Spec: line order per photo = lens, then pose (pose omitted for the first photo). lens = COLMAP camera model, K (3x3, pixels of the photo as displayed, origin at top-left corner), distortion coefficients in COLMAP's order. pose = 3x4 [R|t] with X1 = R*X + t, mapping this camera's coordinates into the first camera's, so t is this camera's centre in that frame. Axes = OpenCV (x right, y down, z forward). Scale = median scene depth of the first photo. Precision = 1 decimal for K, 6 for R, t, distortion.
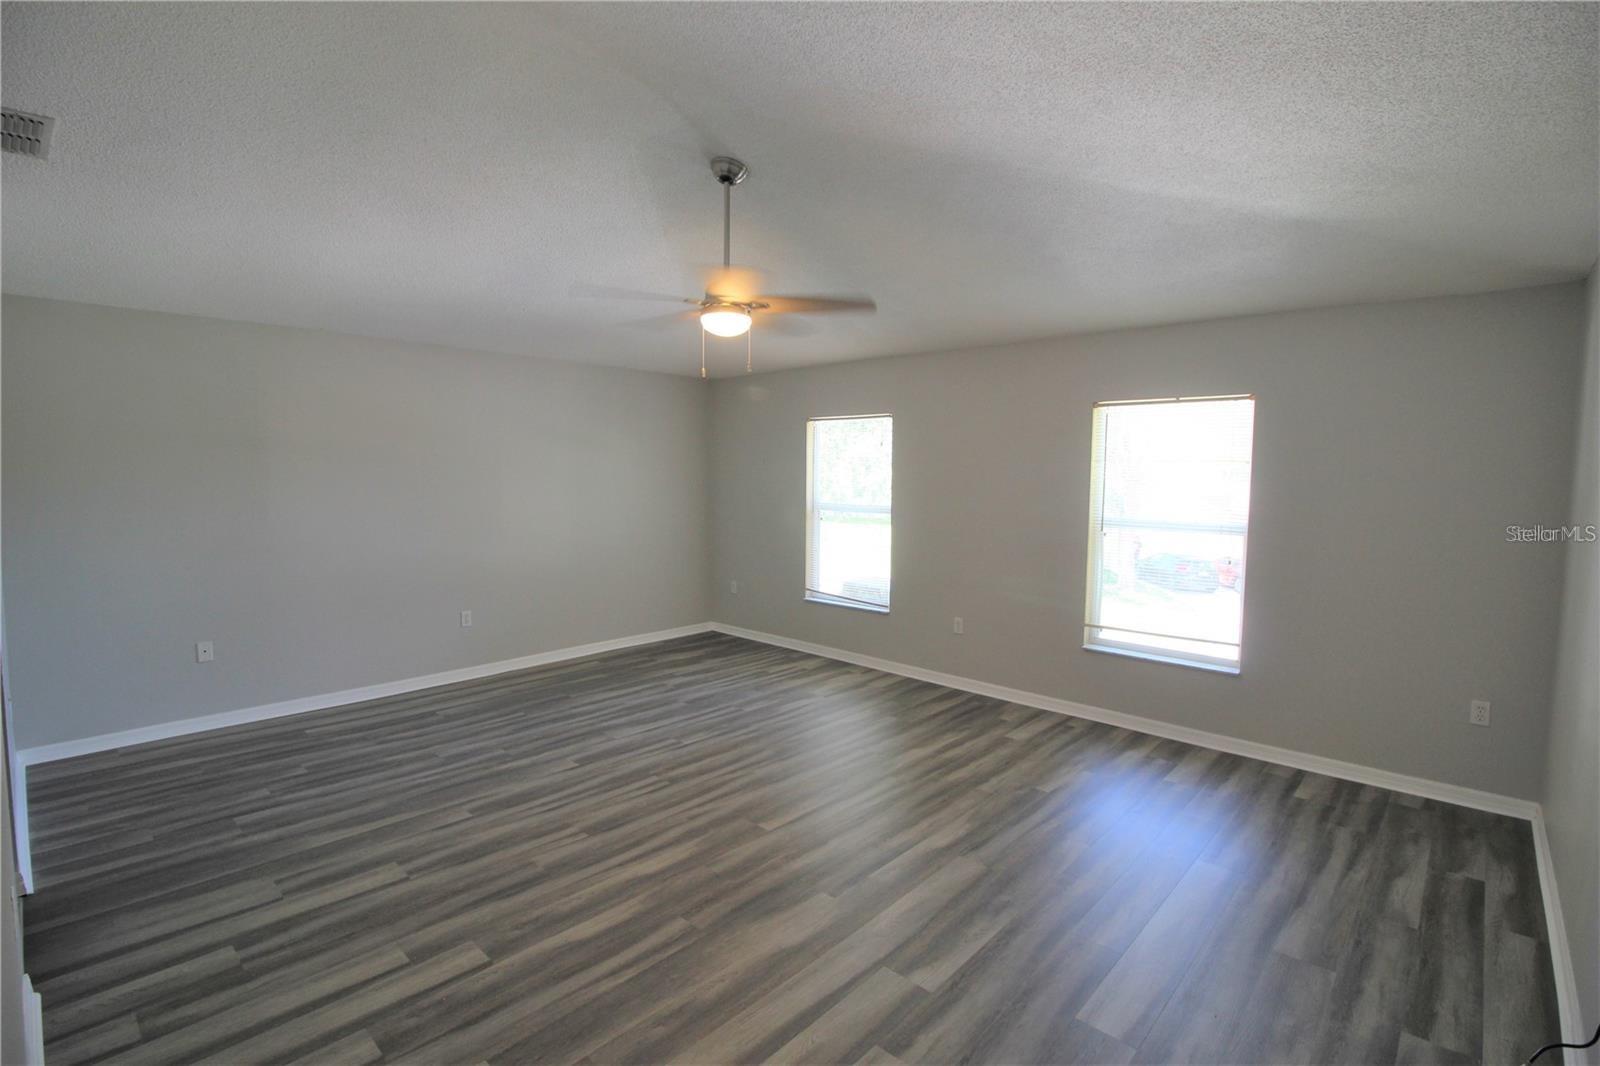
lens RADIAL K [[740.3, 0, 816.2], [0, 740.3, 524.0], [0, 0, 1]] dist [-0.006927, -0.009123]
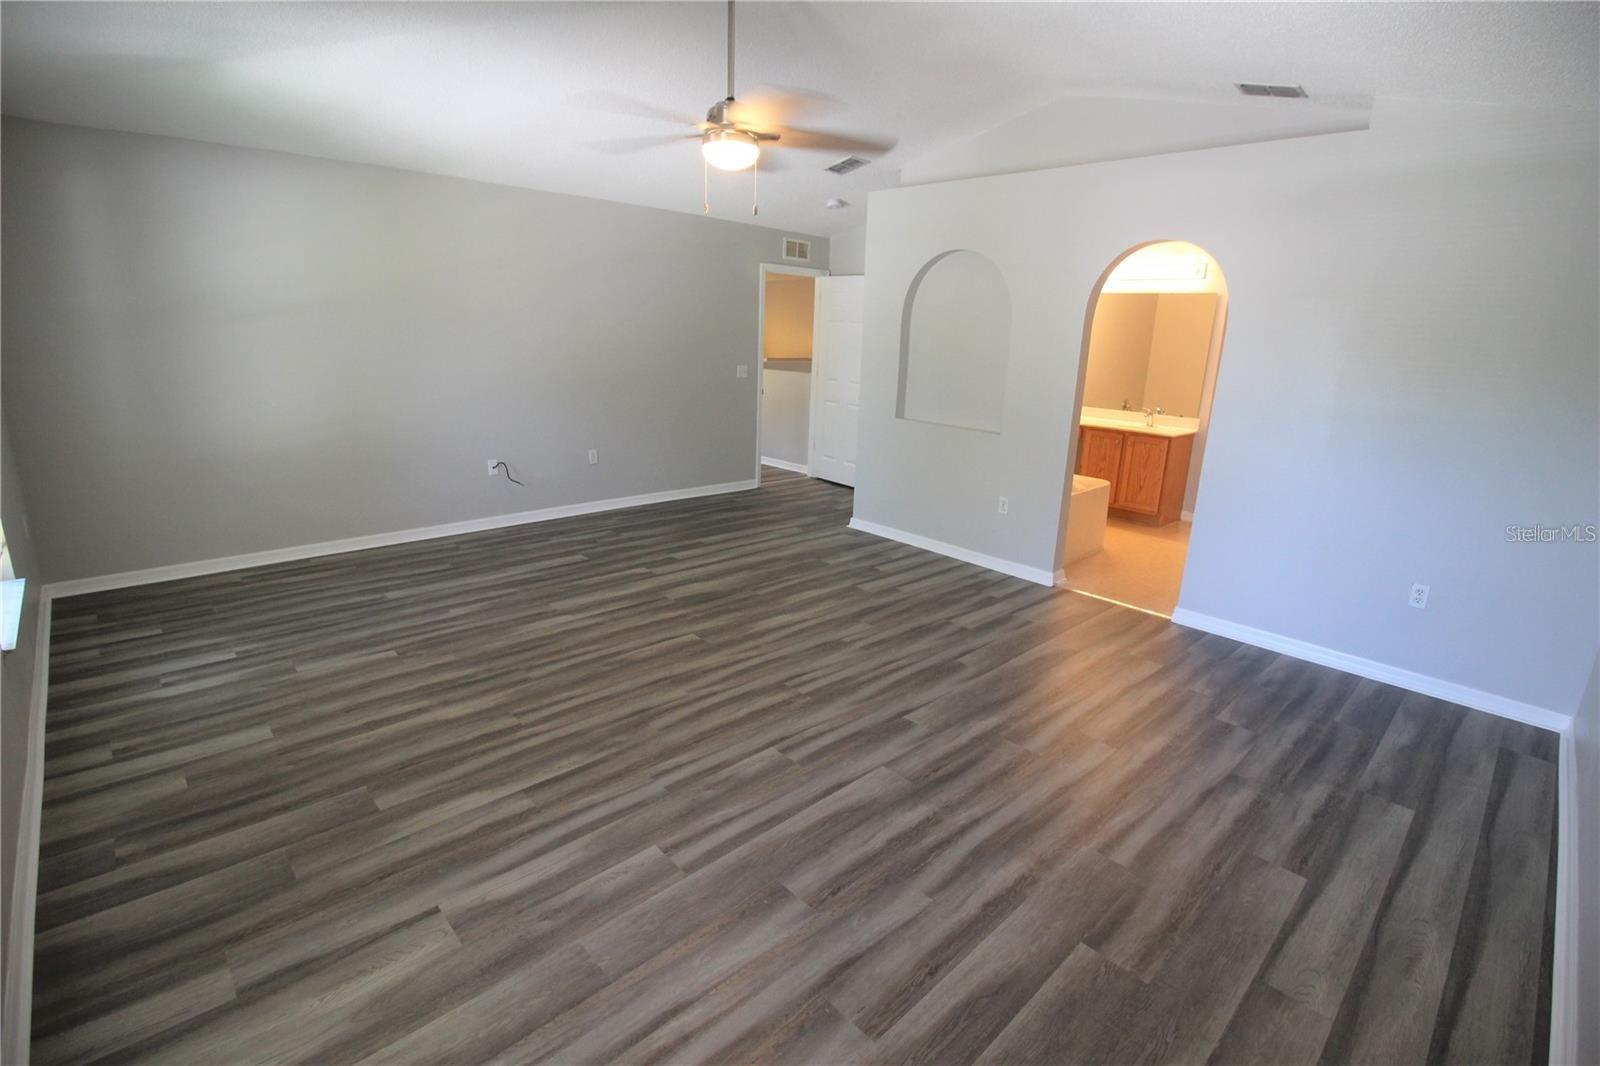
lens RADIAL K [[740.3, 0, 803.6], [0, 740.3, 529.7], [0, 0, 1]] dist [-0.006927, -0.009123]
pose [[-0.995692, -0.068051, 0.062974, -0.239474], [-0.043287, 0.941821, 0.333317, -0.114723], [-0.081993, 0.329155, -0.940709, 1.608057]]
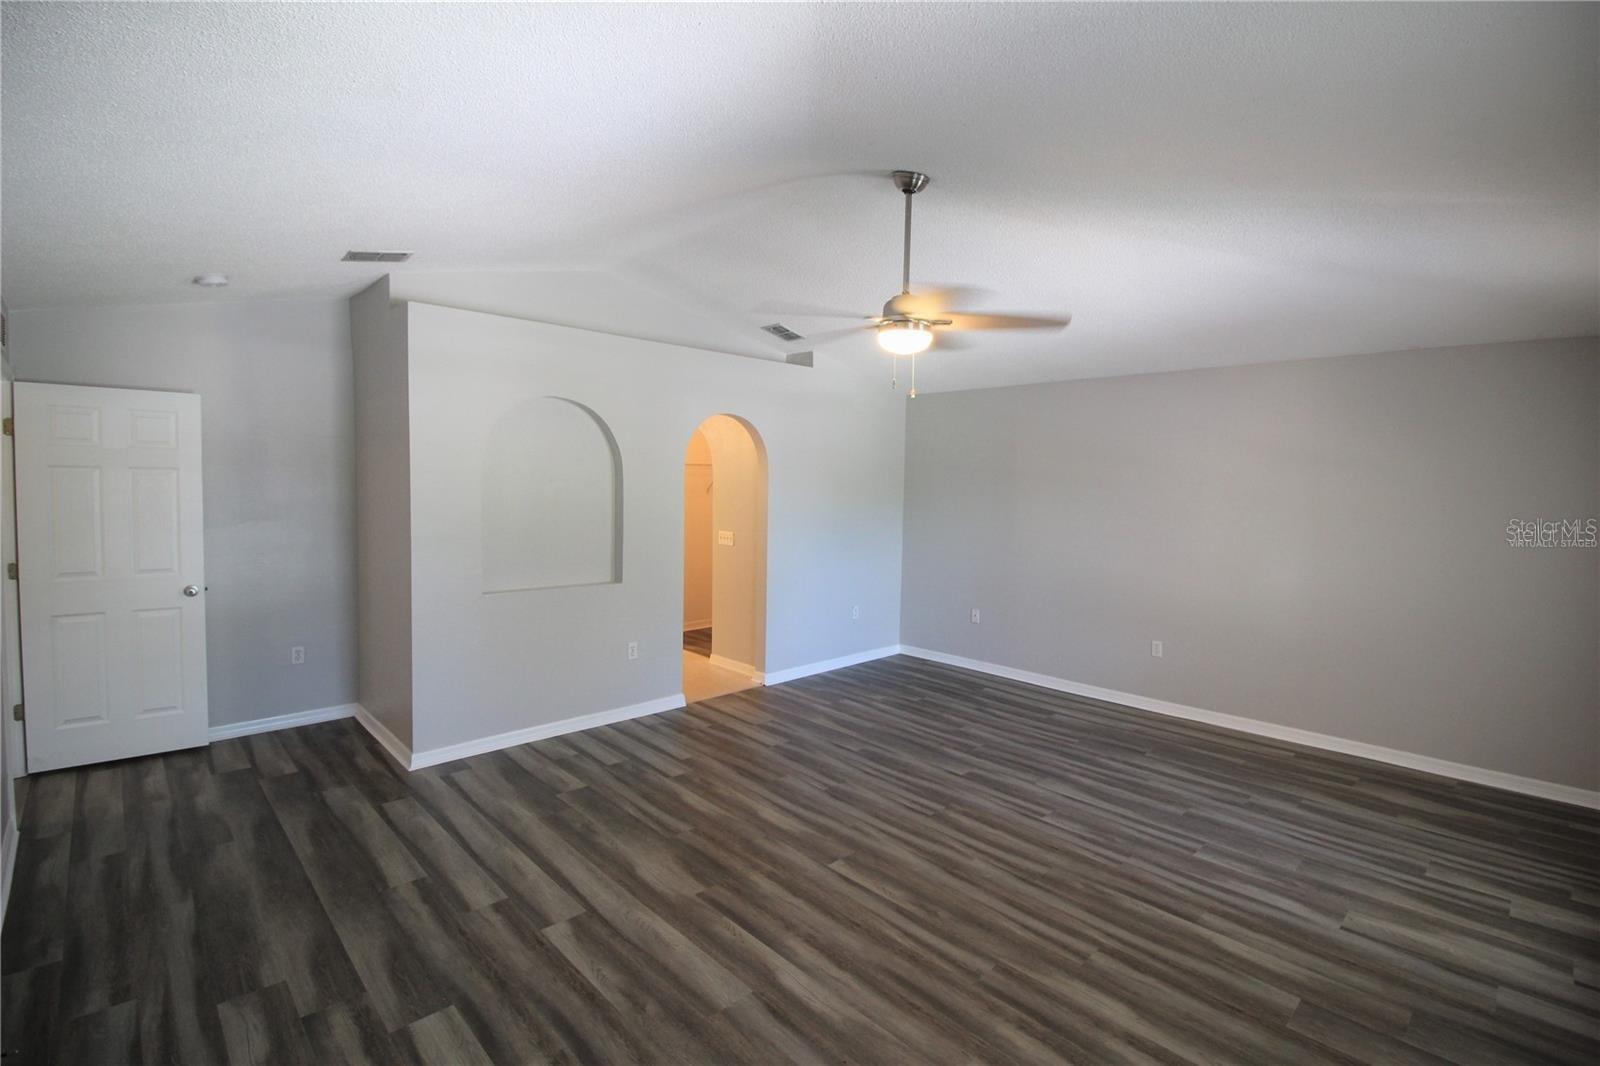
lens RADIAL K [[740.3, 0, 810.1], [0, 740.3, 532.7], [0, 0, 1]] dist [-0.006927, -0.009123]
pose [[-0.070871, 0.059895, -0.995686, 0.687415], [-0.089334, 0.993803, 0.066141, -0.063550], [0.993477, 0.093636, -0.065081, 0.784706]]
